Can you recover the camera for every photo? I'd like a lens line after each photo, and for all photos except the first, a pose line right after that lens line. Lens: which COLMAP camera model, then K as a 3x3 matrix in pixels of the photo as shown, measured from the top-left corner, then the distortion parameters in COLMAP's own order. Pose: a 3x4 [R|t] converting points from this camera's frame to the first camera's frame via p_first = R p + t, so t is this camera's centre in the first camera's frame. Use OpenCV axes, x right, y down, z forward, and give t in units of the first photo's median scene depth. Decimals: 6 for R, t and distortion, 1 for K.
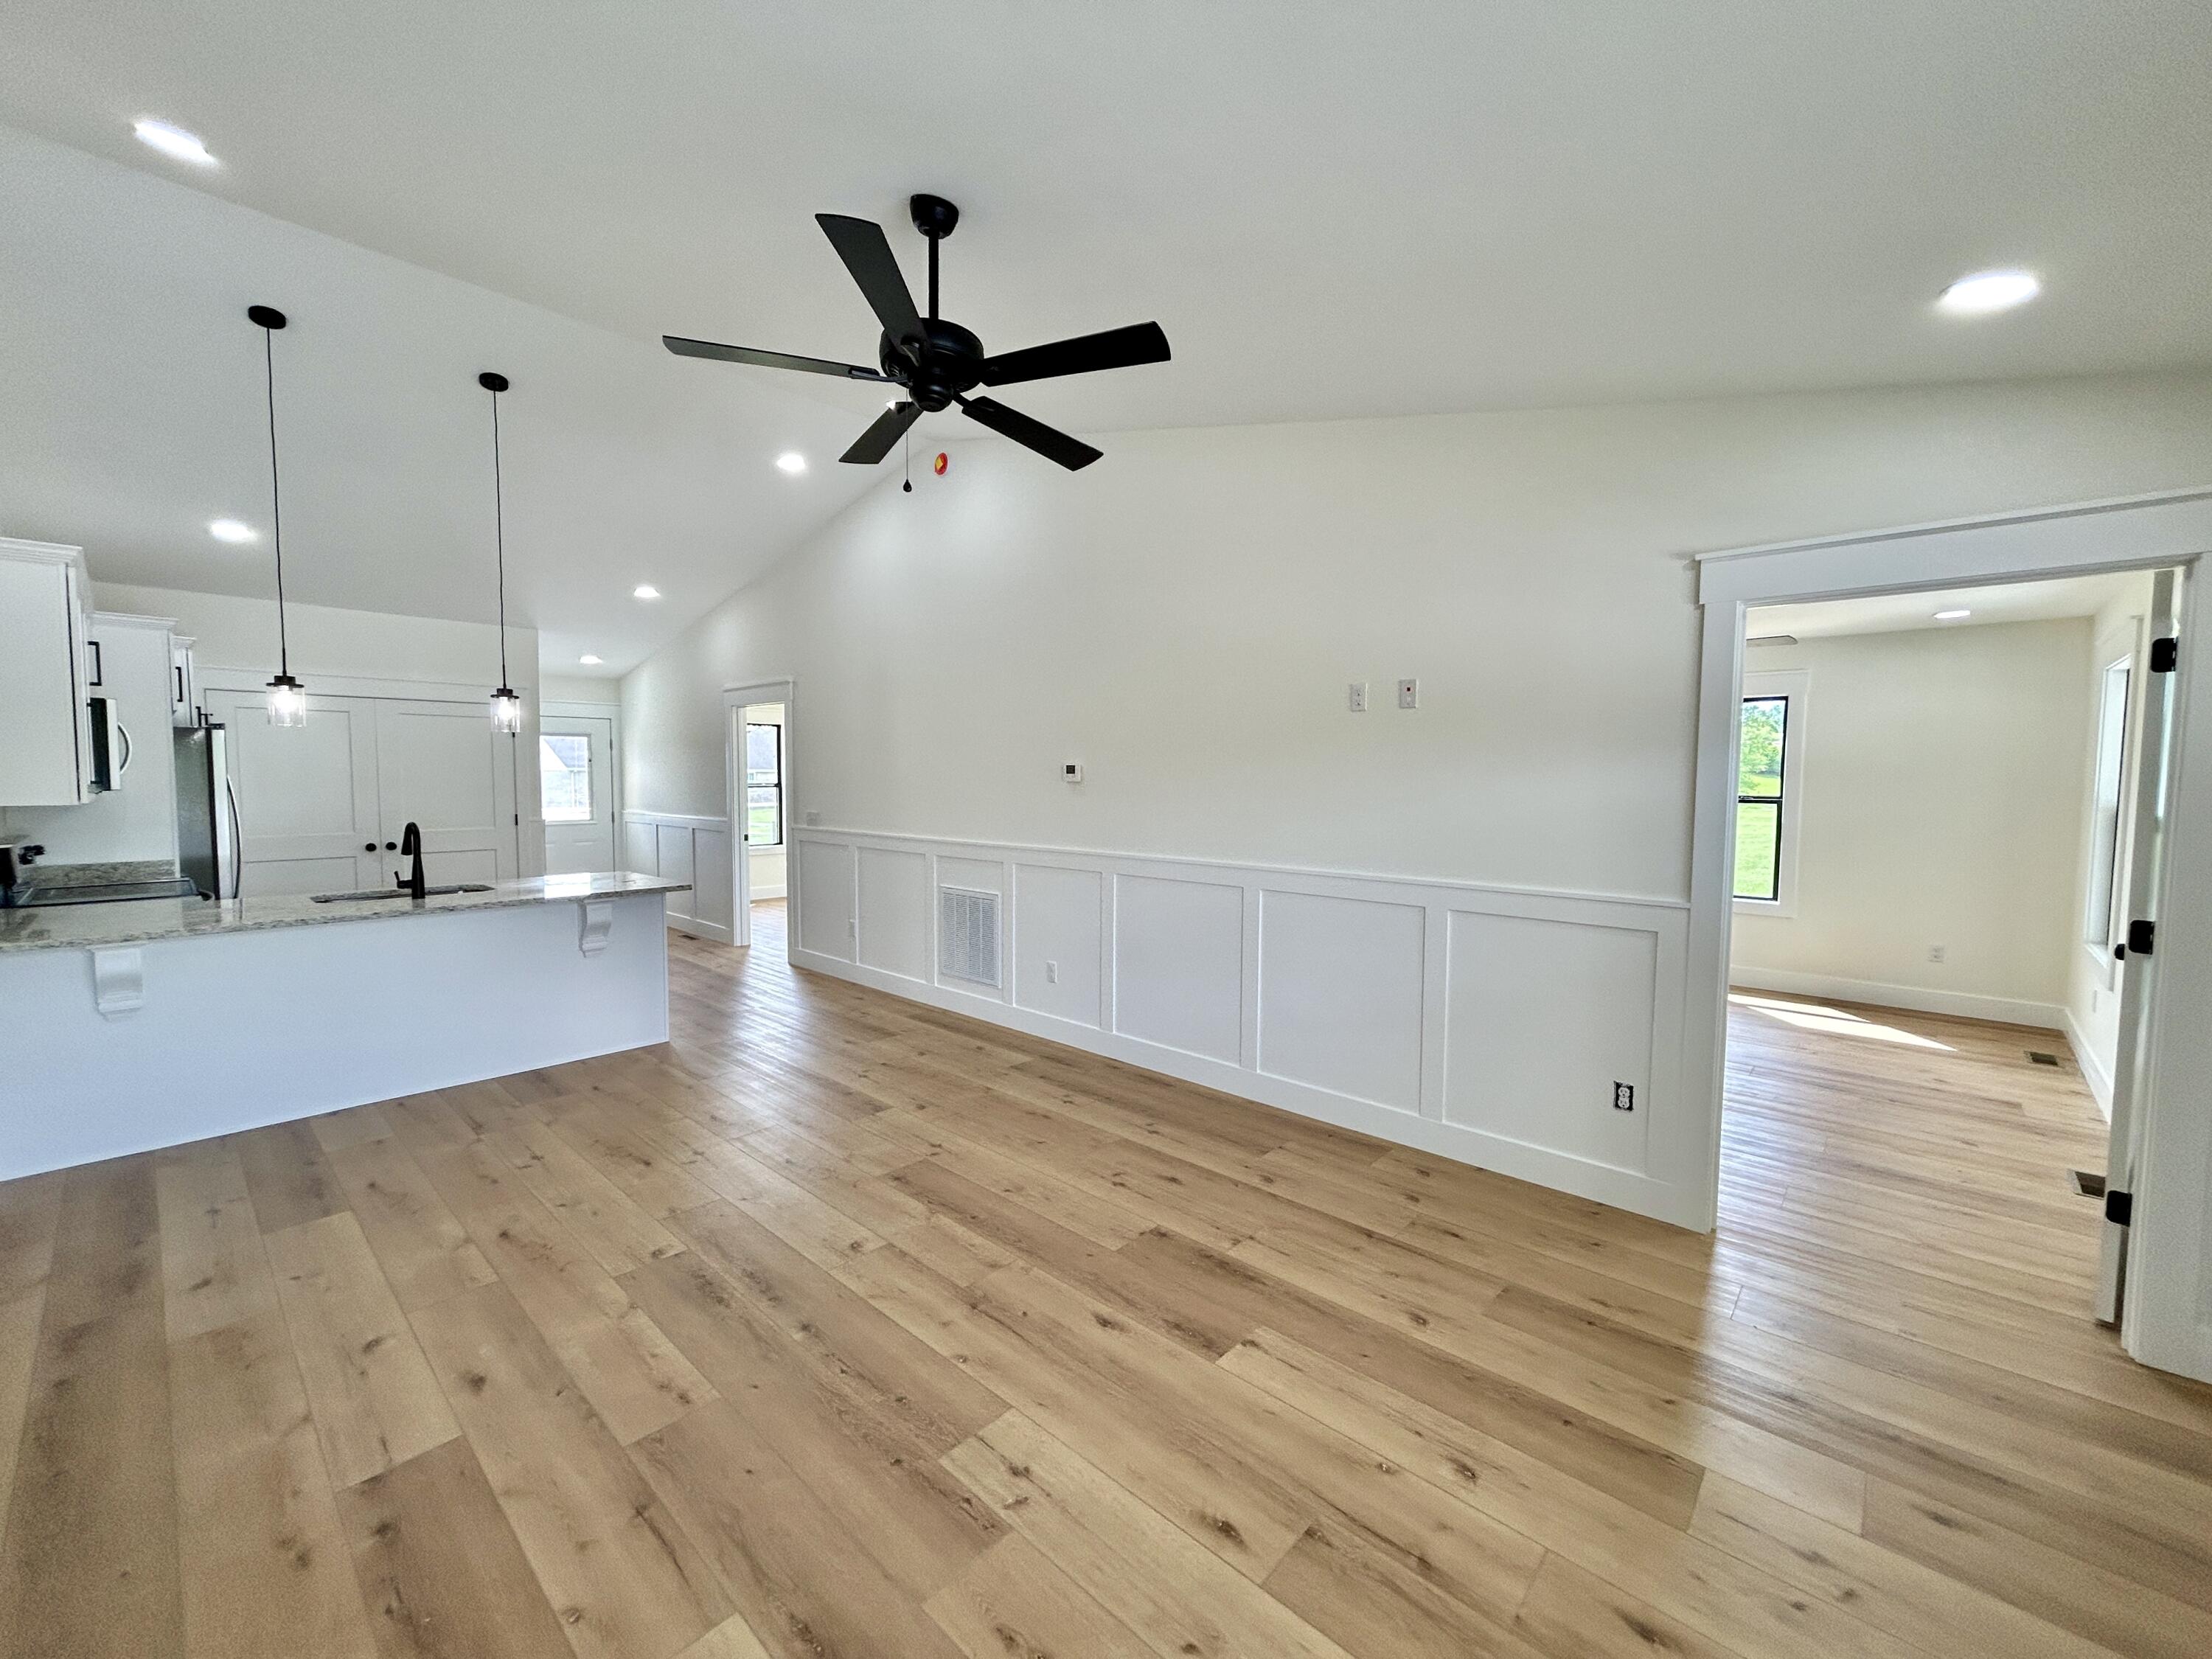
lens RADIAL K [[892.8, 0, 1090.6], [0, 892.8, 824.6], [0, 0, 1]] dist [-0.004995, 0.002808]
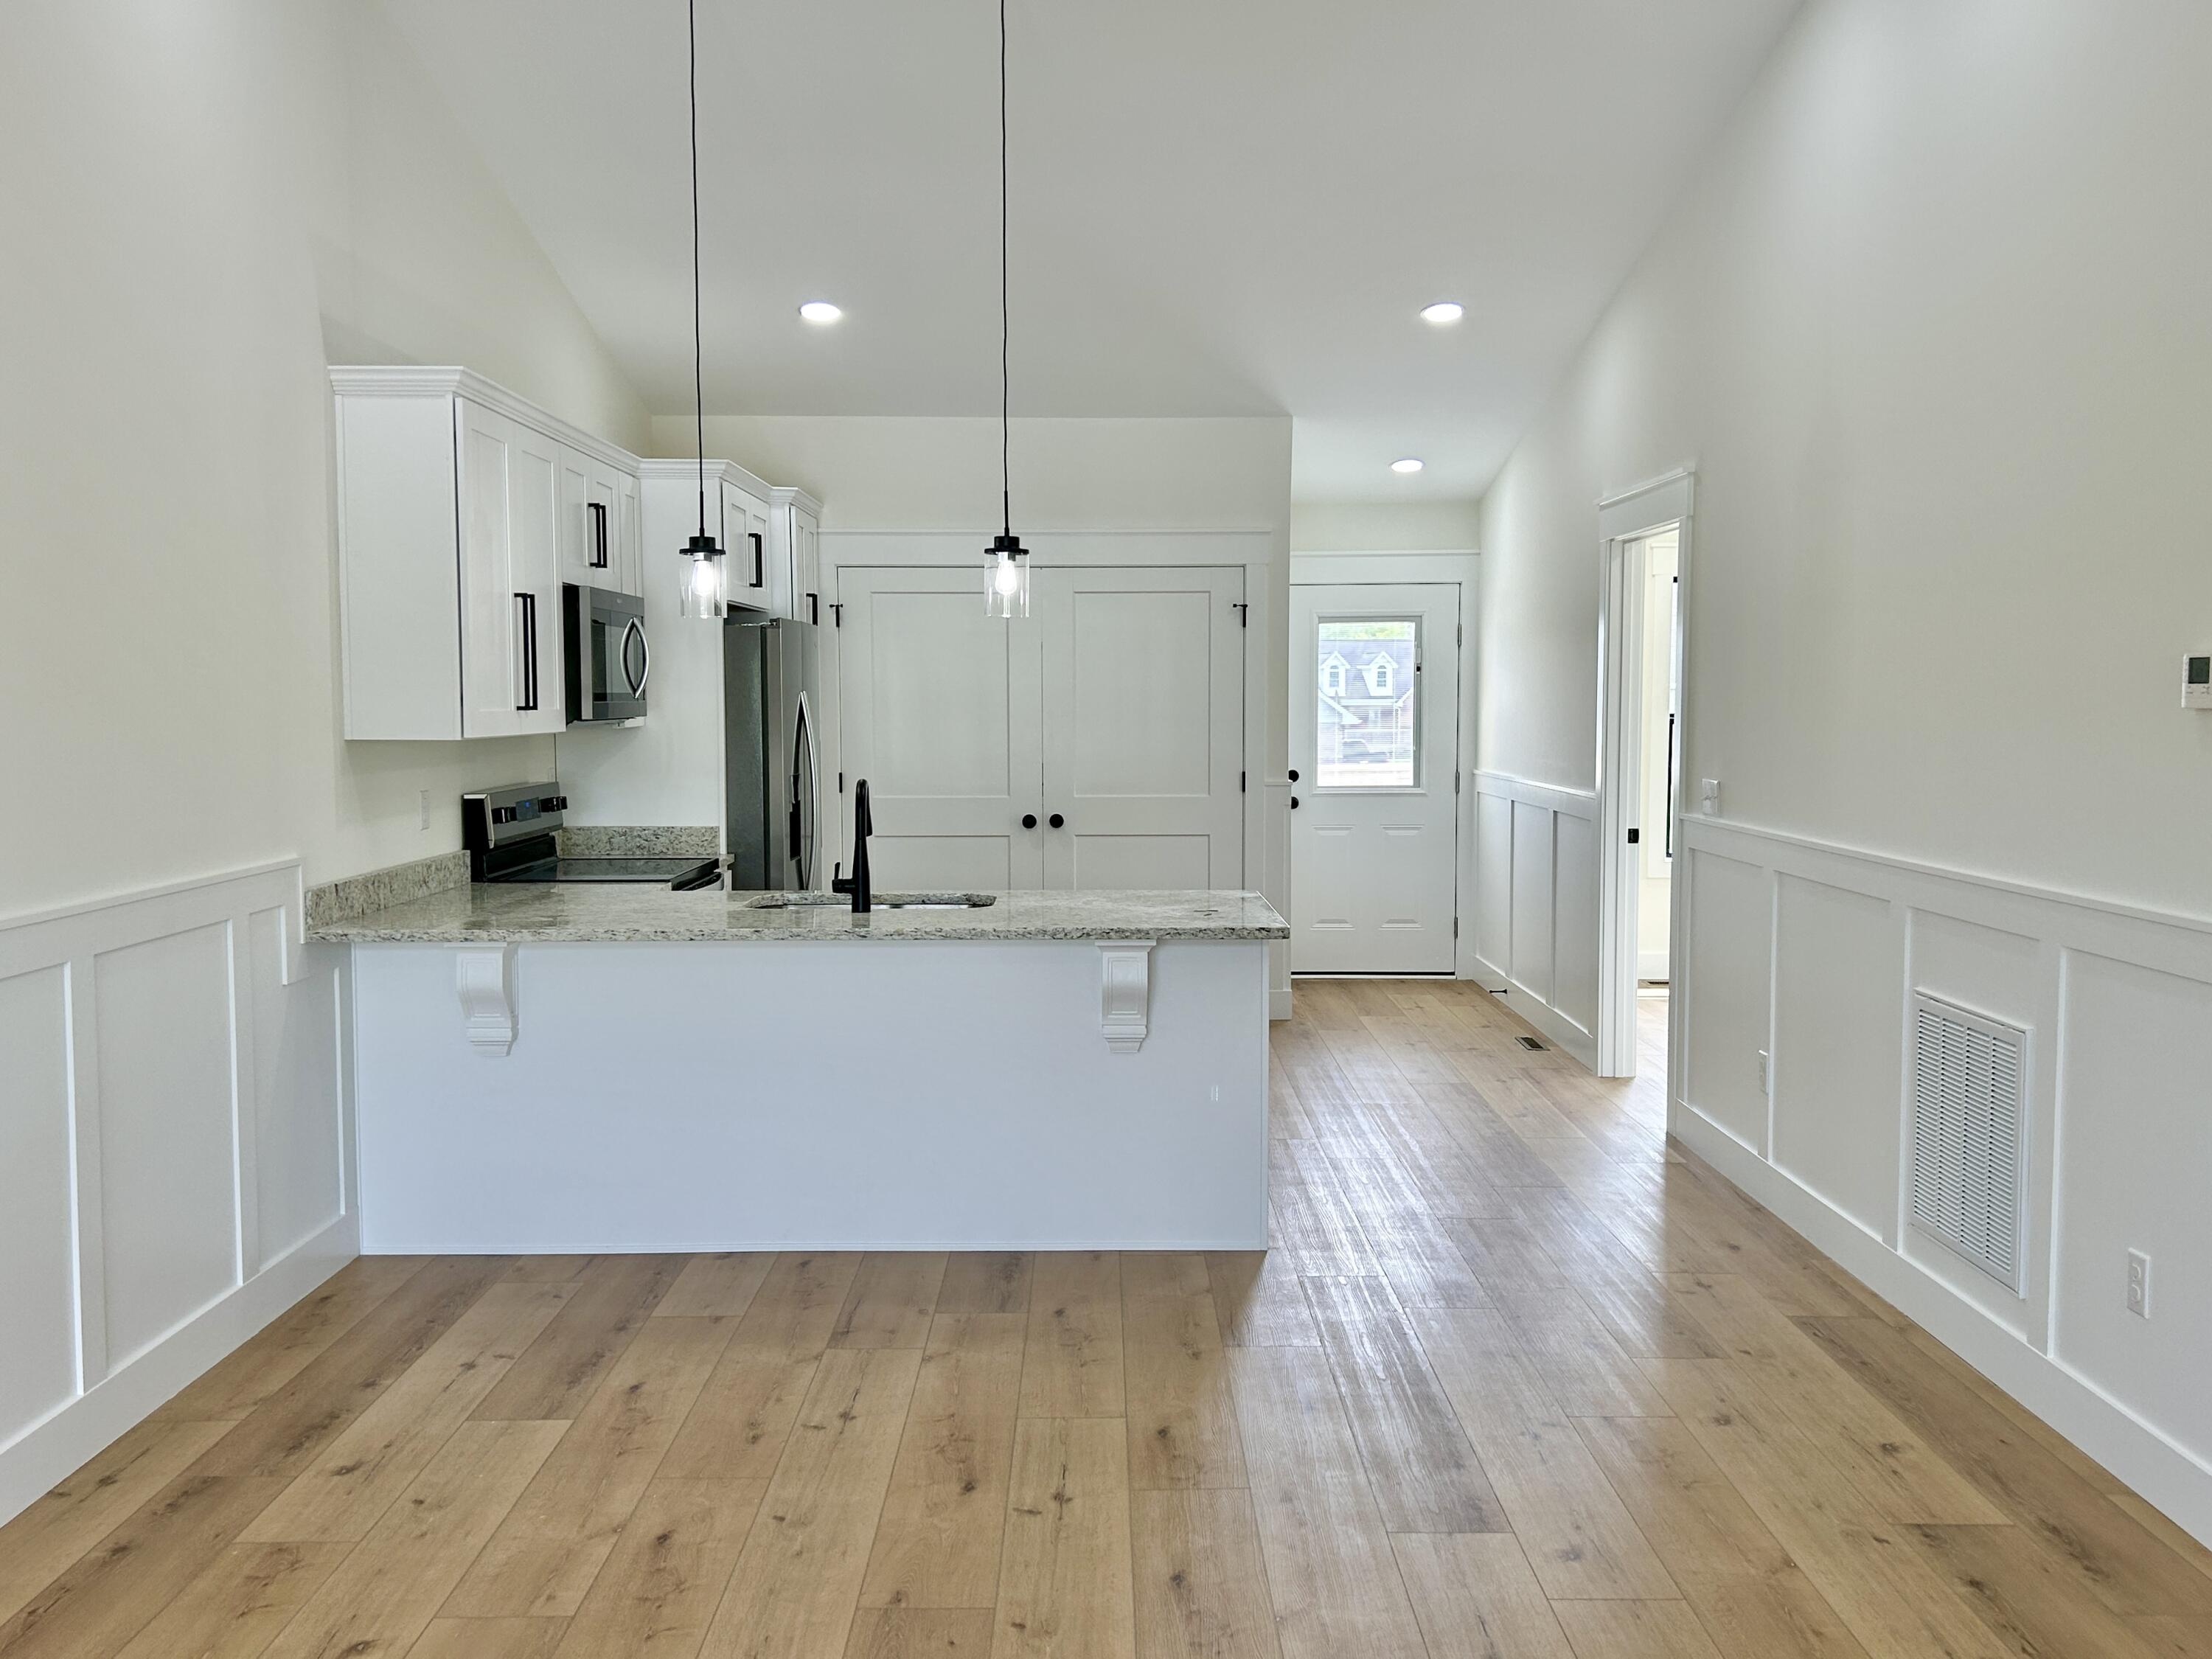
lens RADIAL K [[1939.7, 0, 1093.9], [0, 1939.7, 834.5], [0, 0, 1]] dist [0.041623, -0.025265]
pose [[0.683462, 0.048323, -0.728385, 0.222814], [-0.038147, 0.998808, 0.030469, -0.009219], [0.728988, 0.006961, 0.684491, 0.224229]]
